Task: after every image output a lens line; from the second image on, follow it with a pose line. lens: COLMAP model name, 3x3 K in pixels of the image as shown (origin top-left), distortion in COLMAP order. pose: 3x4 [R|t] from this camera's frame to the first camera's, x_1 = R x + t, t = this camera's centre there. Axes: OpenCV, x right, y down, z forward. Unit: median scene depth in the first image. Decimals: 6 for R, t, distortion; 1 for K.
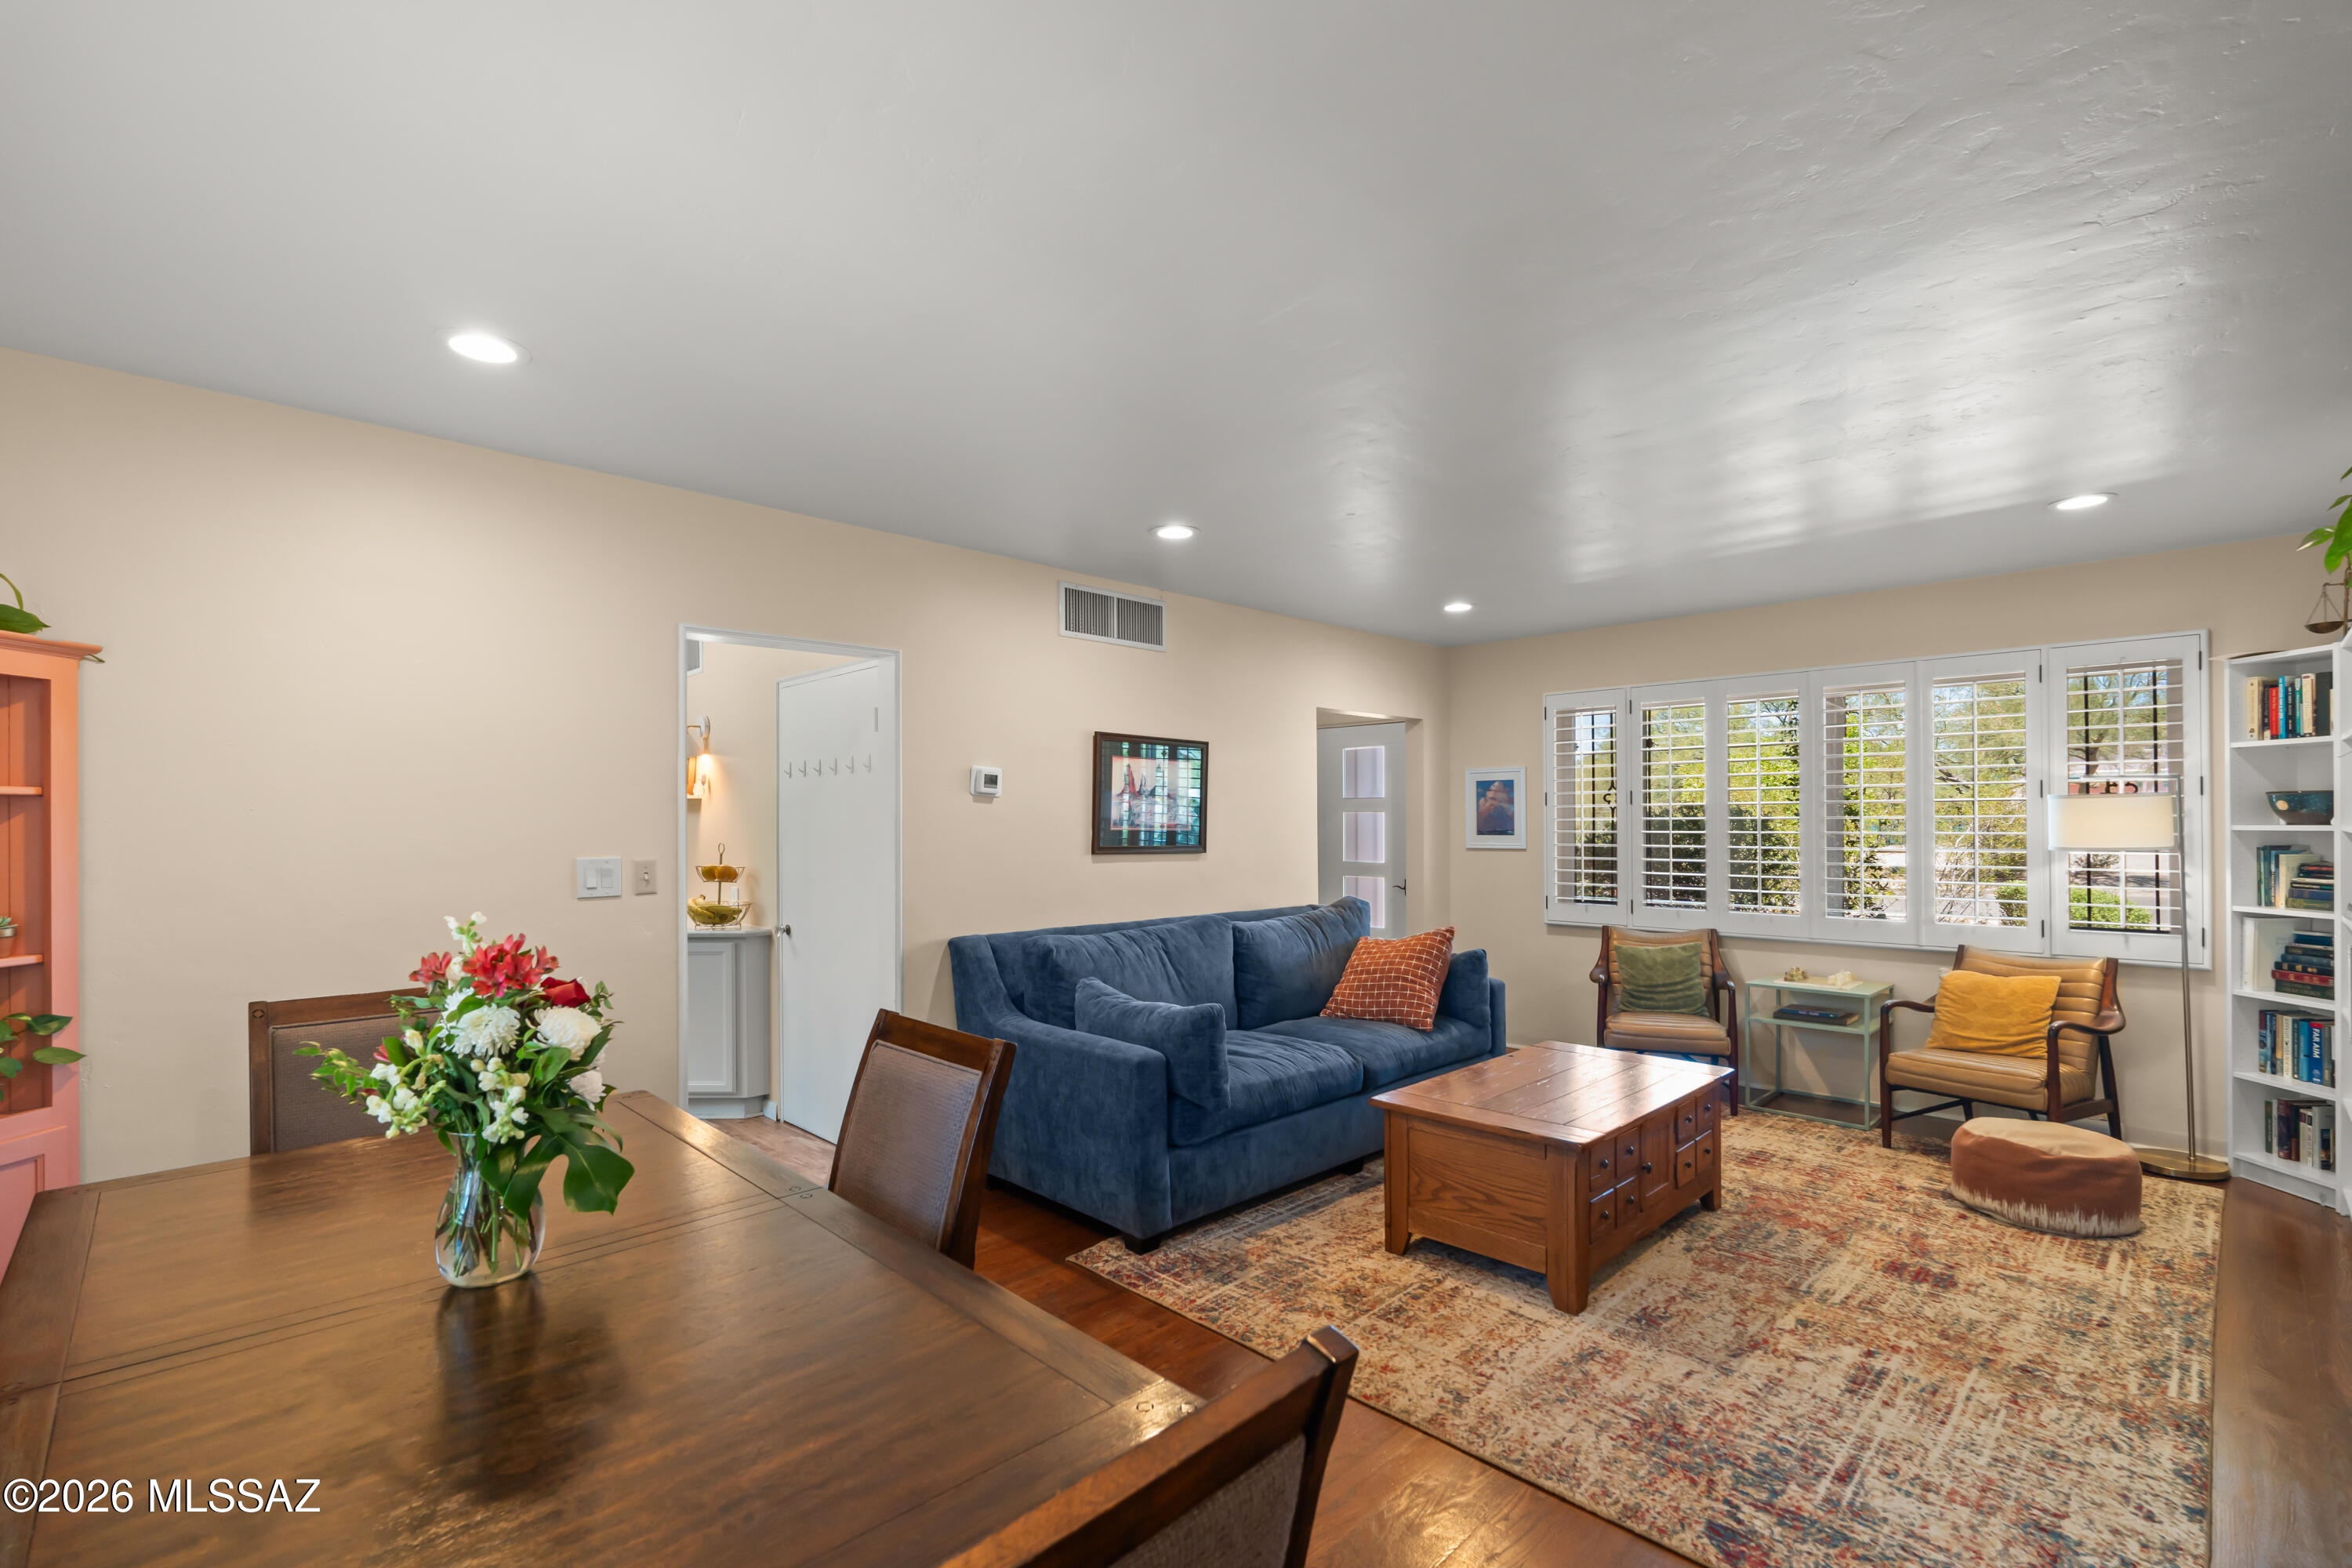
lens RADIAL K [[1041.3, 0, 1174.3], [0, 1041.3, 814.8], [0, 0, 1]] dist [-0.005391, 0.000811]
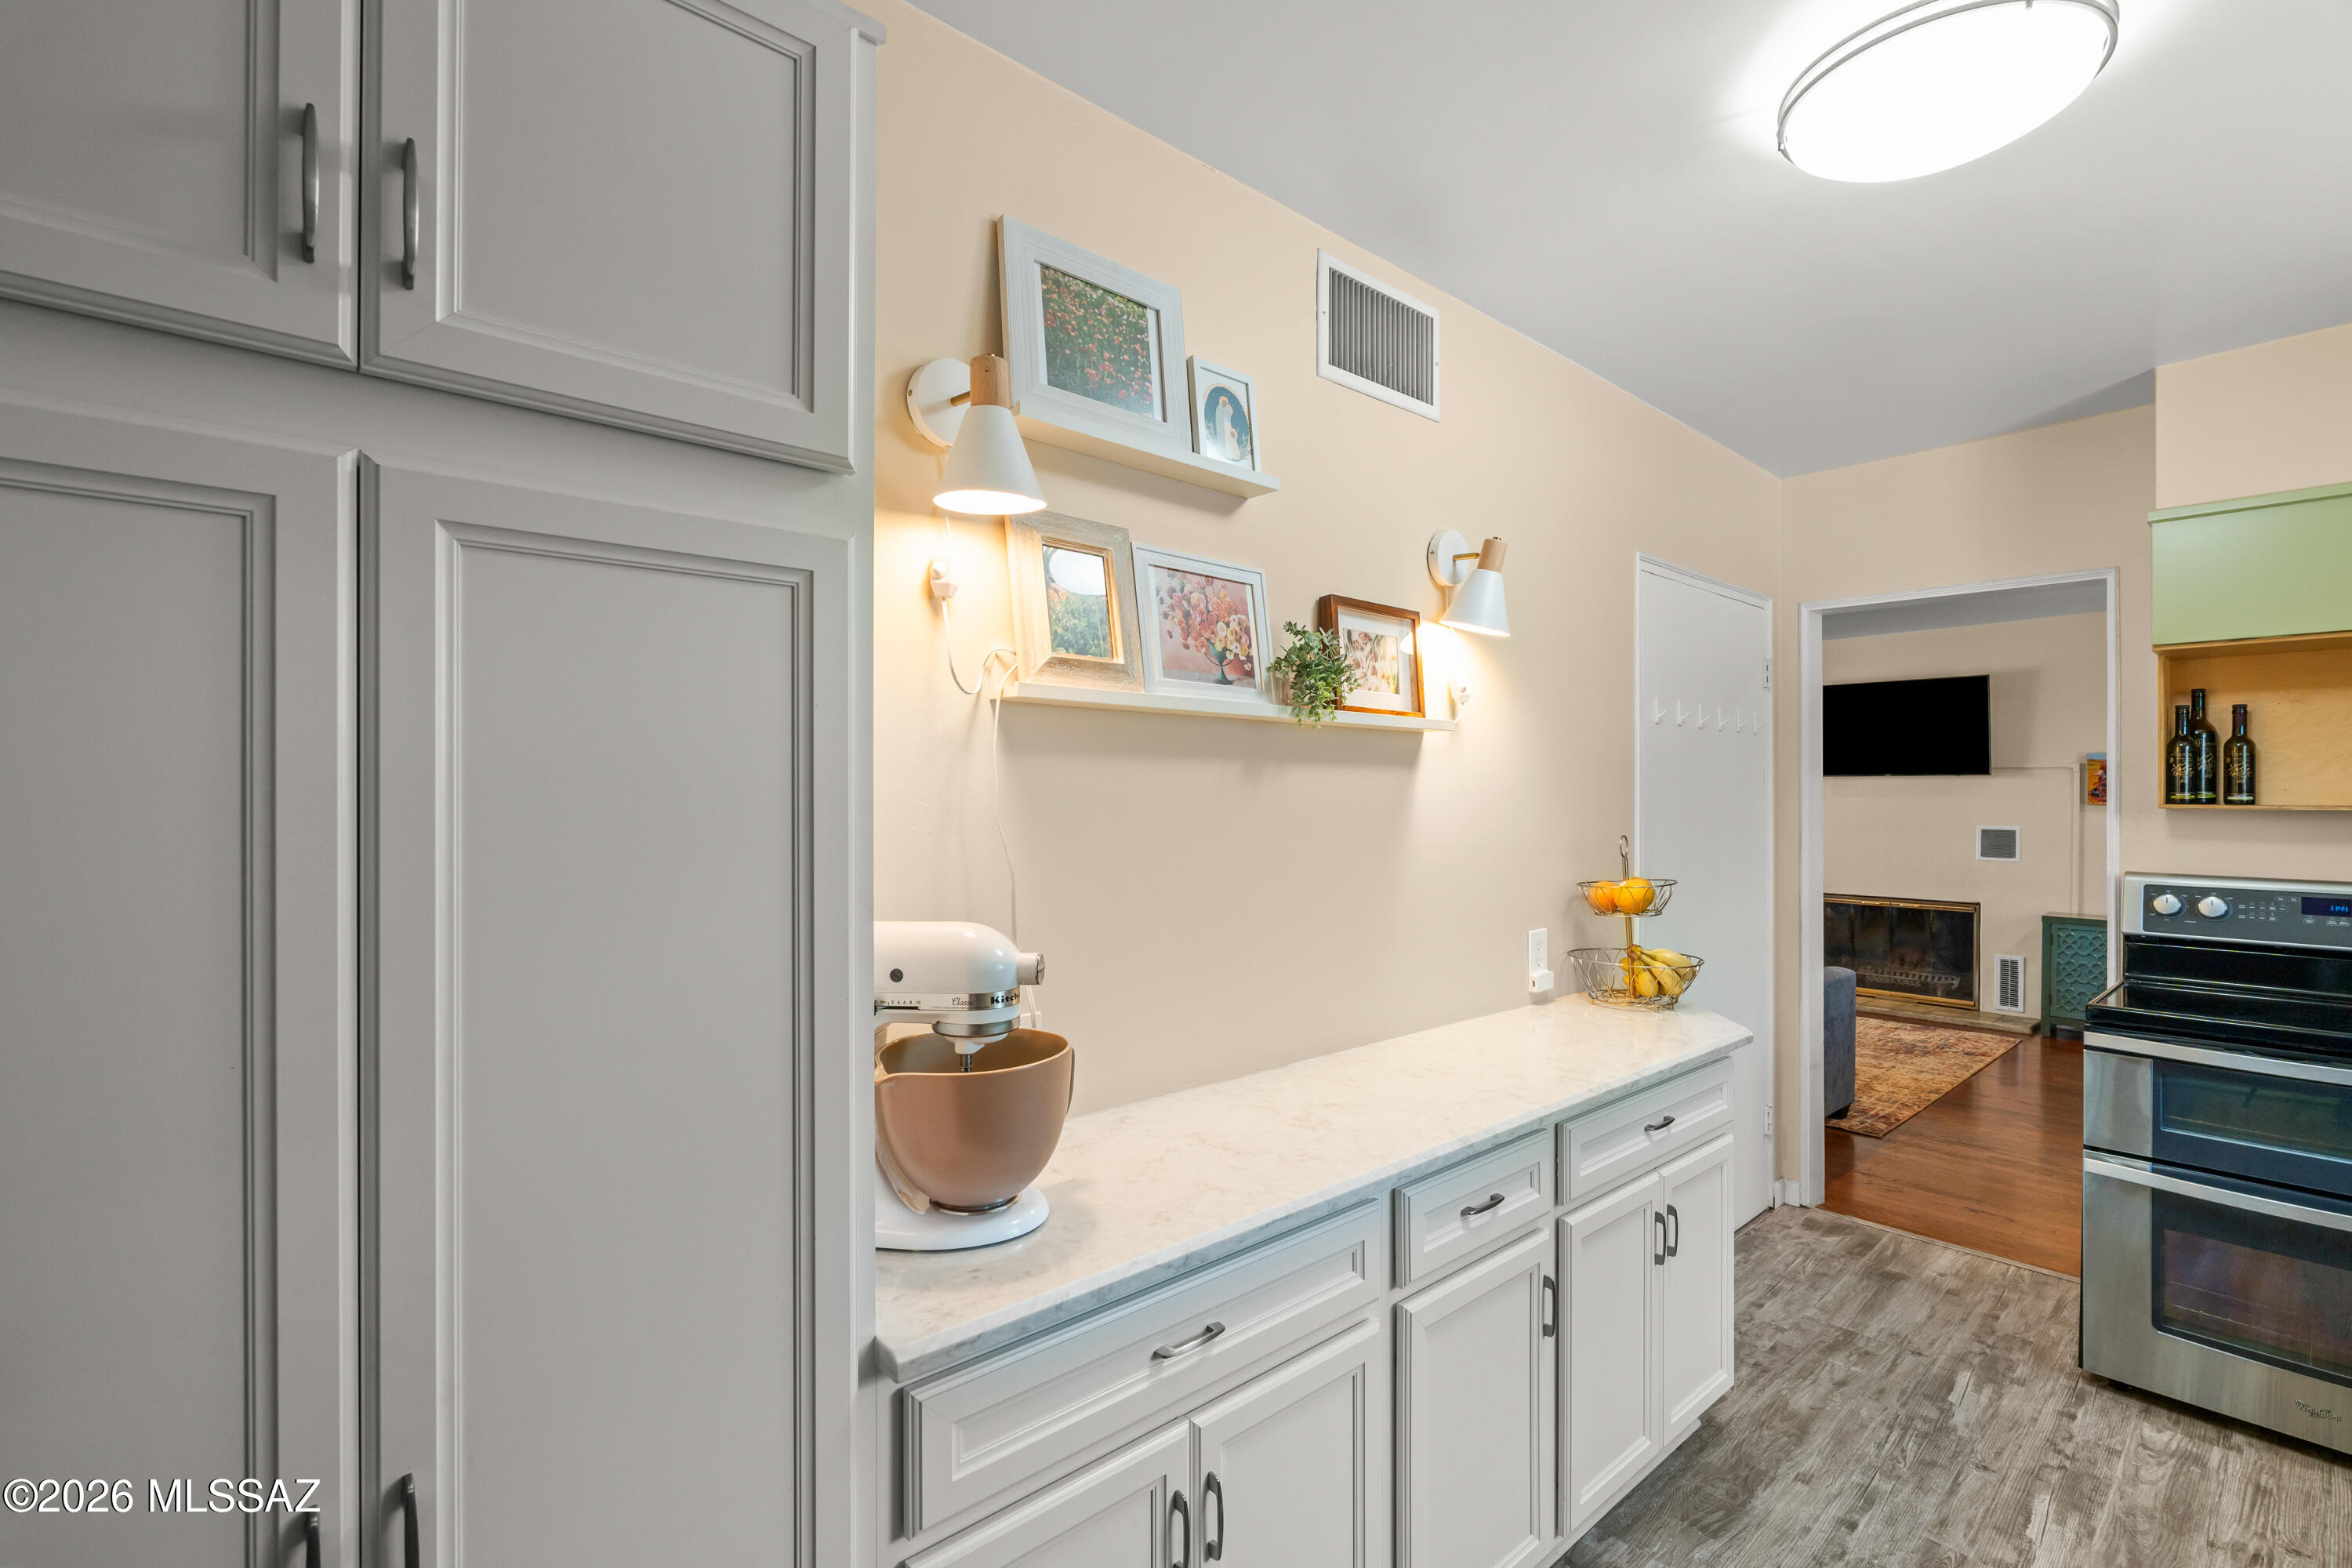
lens RADIAL K [[1036.2, 0, 1180.9], [0, 1036.2, 791.2], [0, 0, 1]] dist [0.000835, 0.000099]
pose [[0.054314, 0.007324, 0.998497, -1.198566], [-0.008873, 0.999937, -0.006852, 0.012231], [-0.998484, -0.008487, 0.054376, 1.501568]]
